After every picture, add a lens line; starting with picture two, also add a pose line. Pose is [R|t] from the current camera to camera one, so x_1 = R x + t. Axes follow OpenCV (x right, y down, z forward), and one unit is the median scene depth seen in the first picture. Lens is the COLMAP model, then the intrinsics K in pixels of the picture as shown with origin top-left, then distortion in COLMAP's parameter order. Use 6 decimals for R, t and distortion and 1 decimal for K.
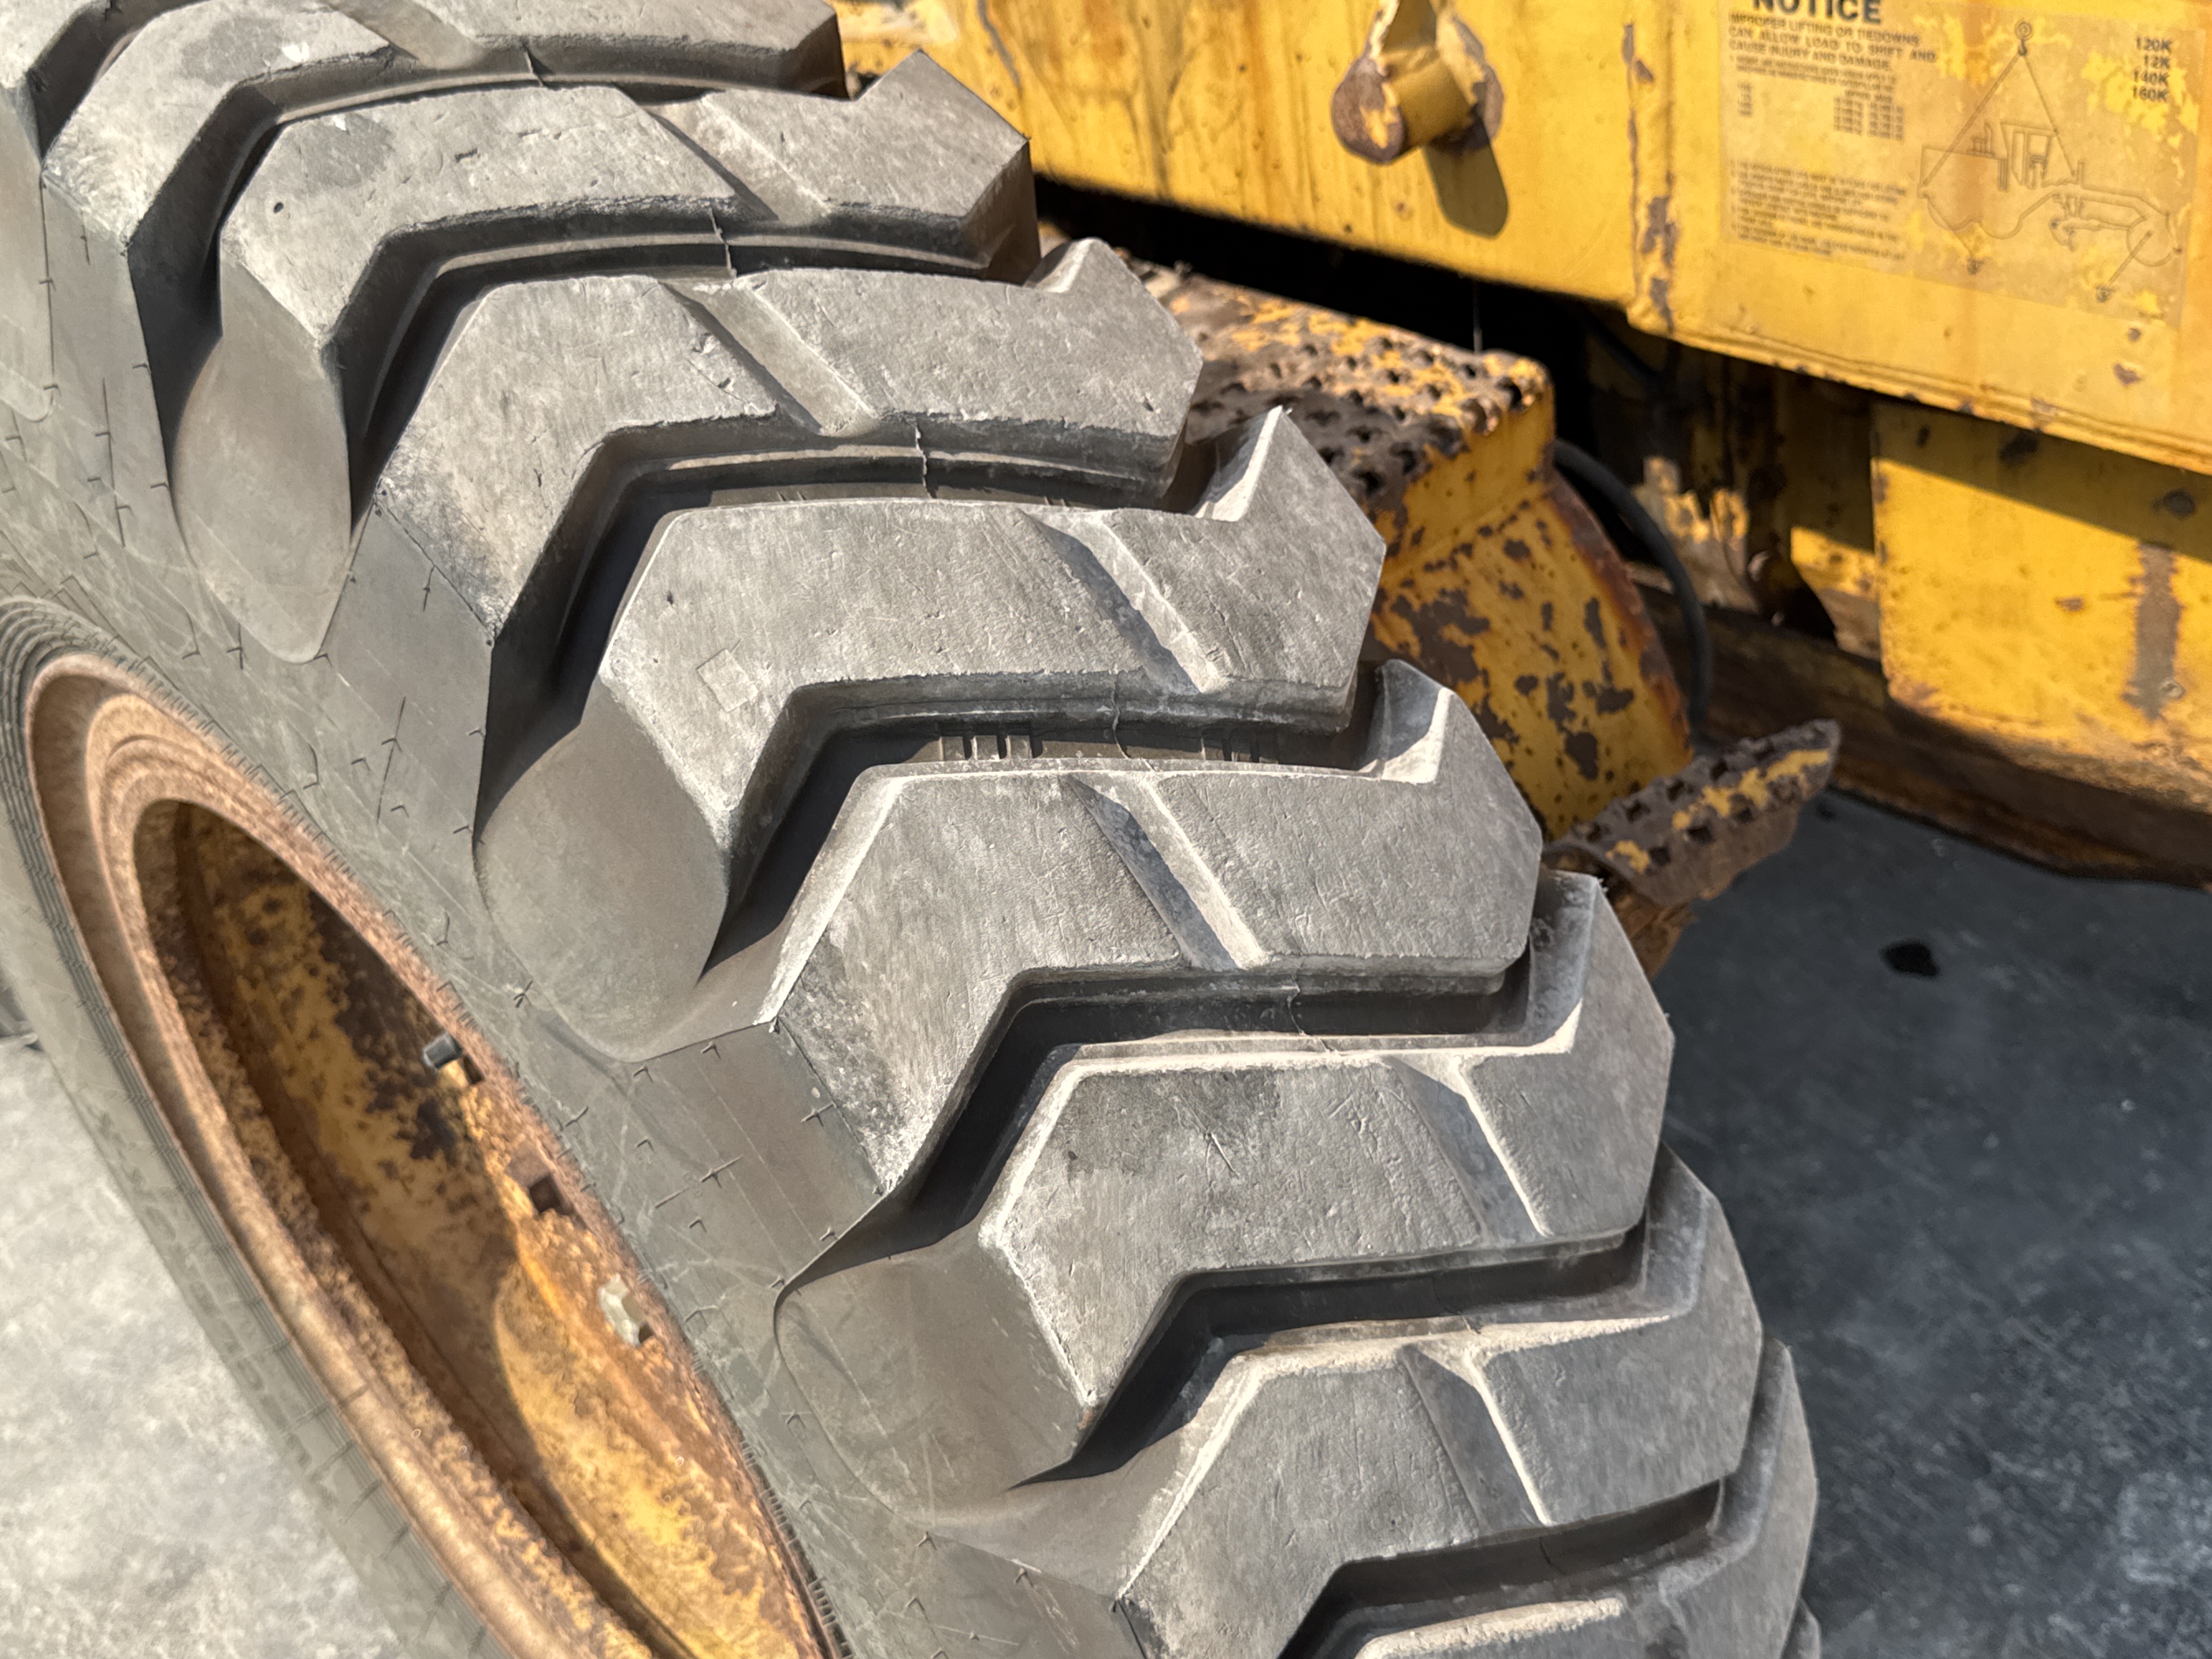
lens RADIAL K [[2326.7, 0, 1106.0], [0, 2326.7, 829.5], [0, 0, 1]] dist [0.051963, -0.053038]
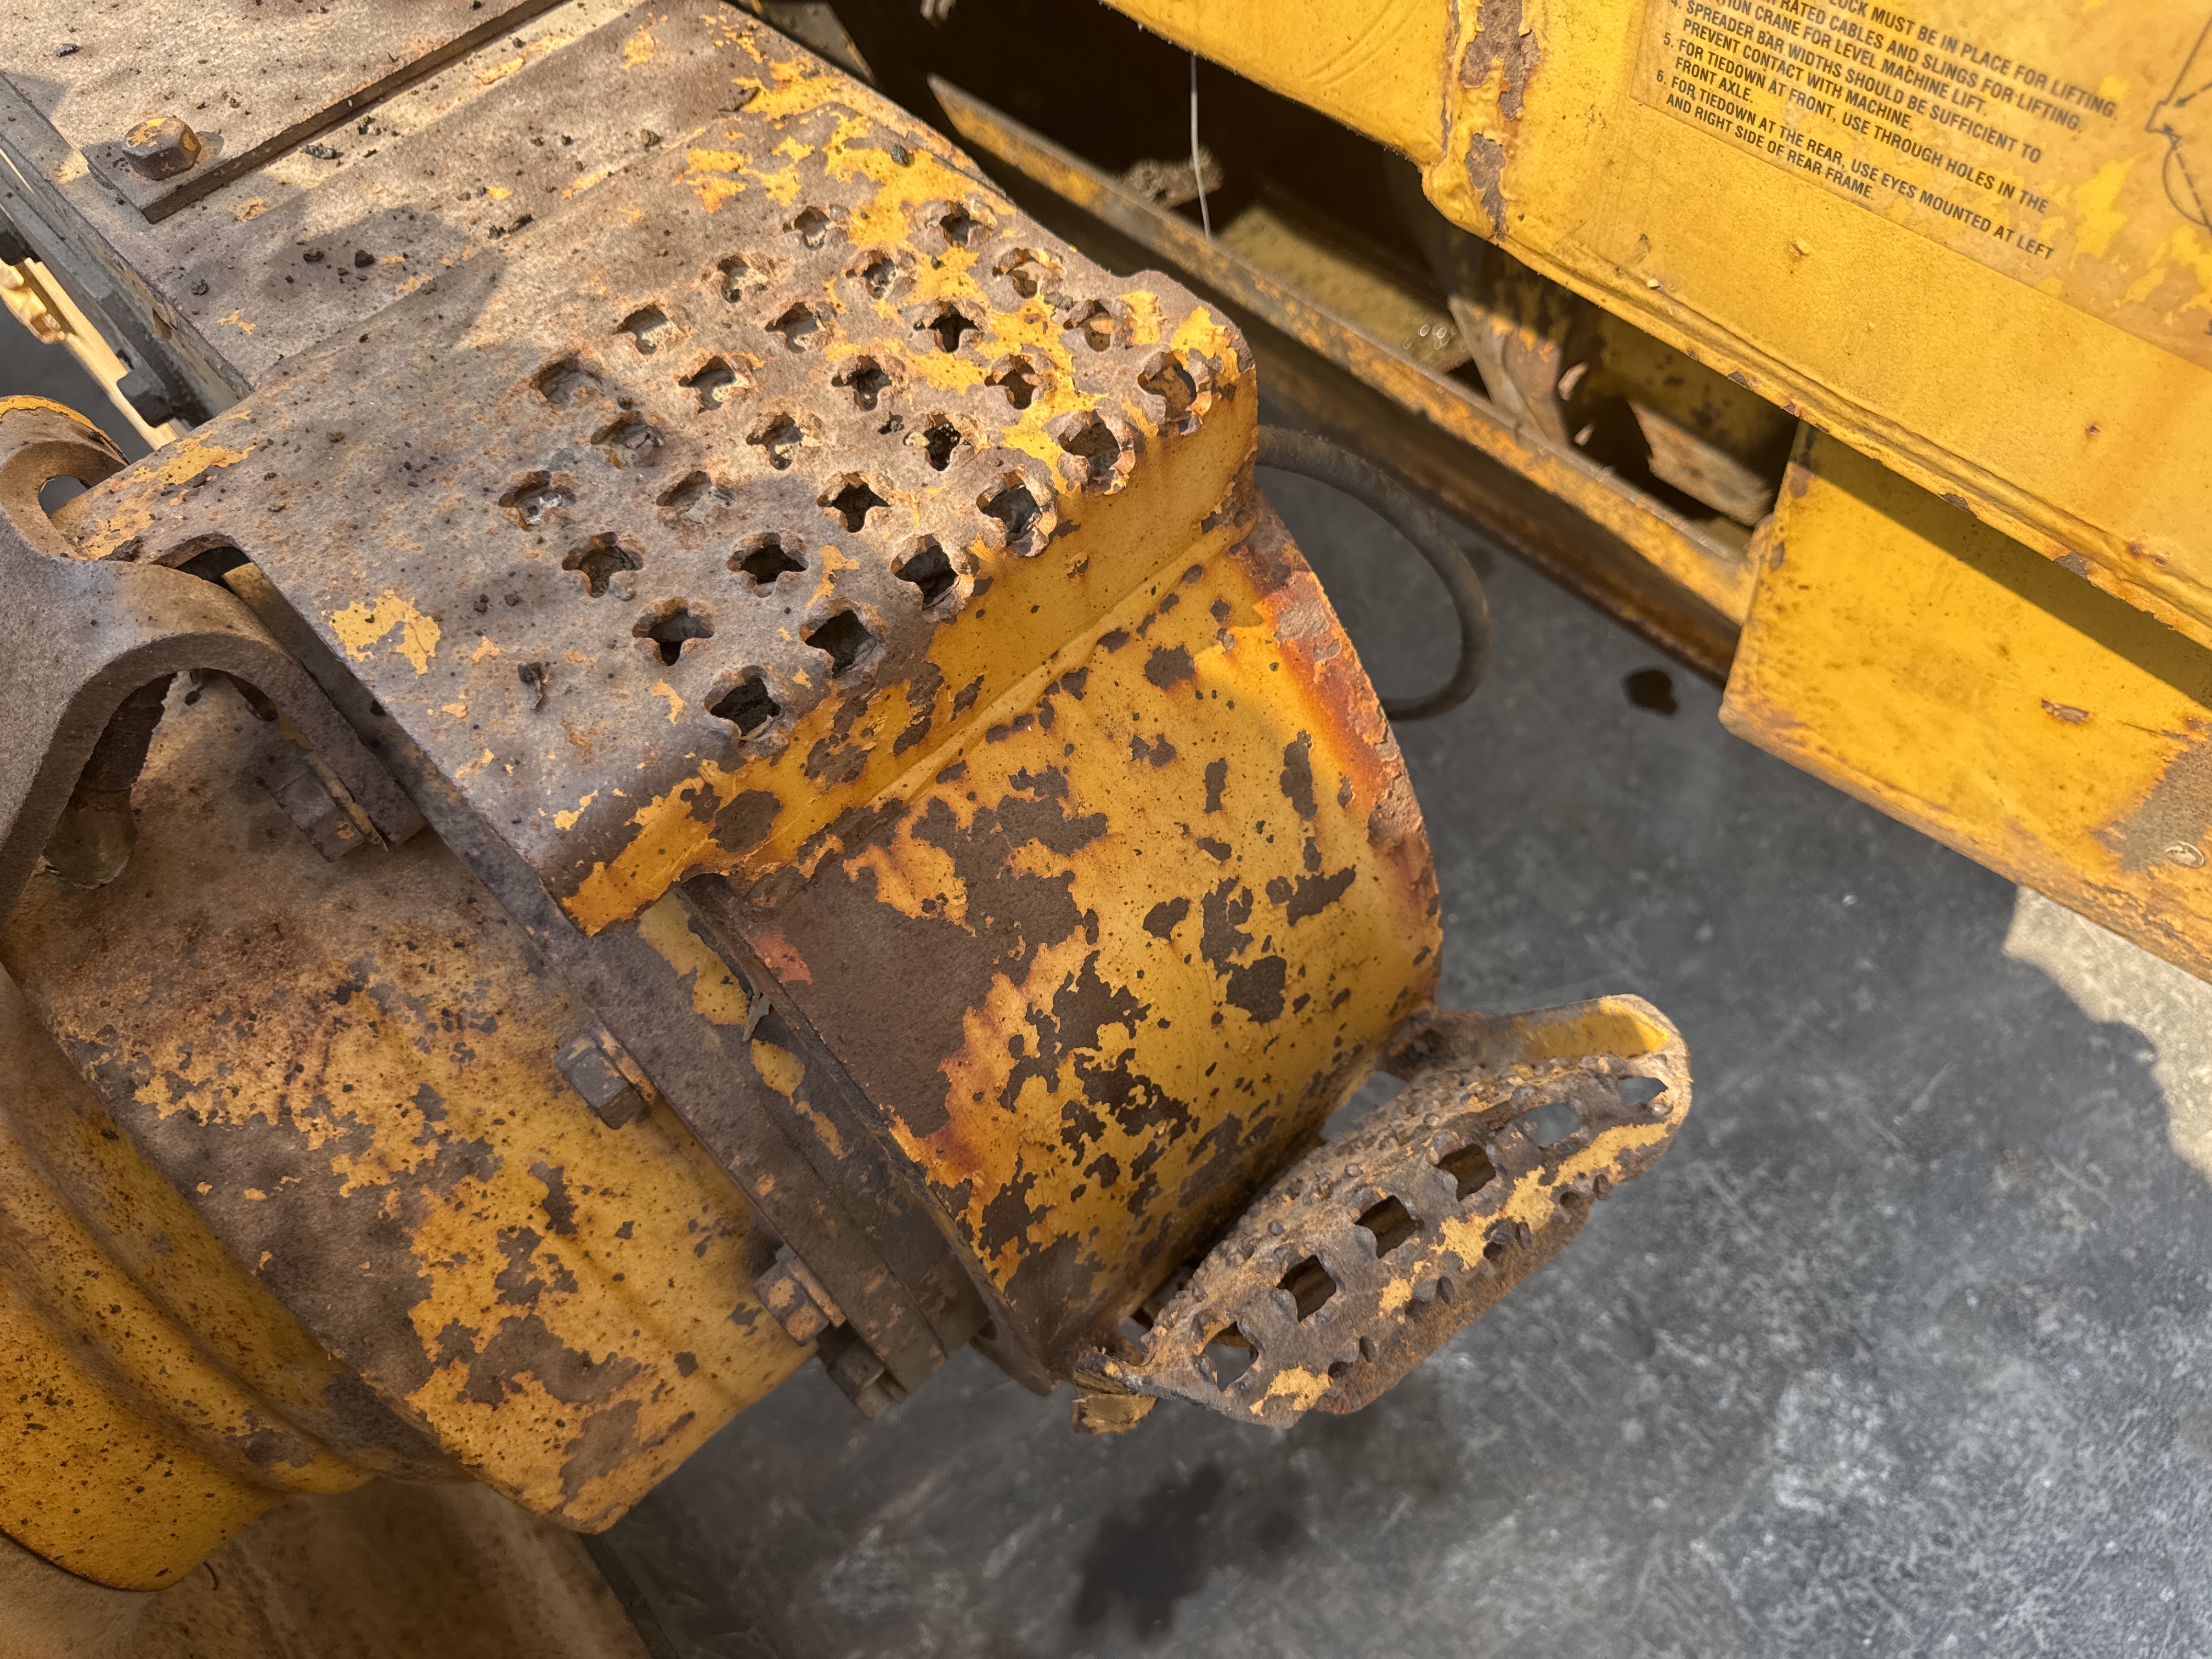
lens RADIAL K [[1621.9, 0, 1106.0], [0, 1621.9, 829.5], [0, 0, 1]] dist [0.008090, -0.000644]
pose [[0.997864, 0.022205, 0.061444, 0.137102], [-0.044577, 0.918946, 0.391856, -0.232382], [-0.047763, -0.393758, 0.917972, 0.626807]]
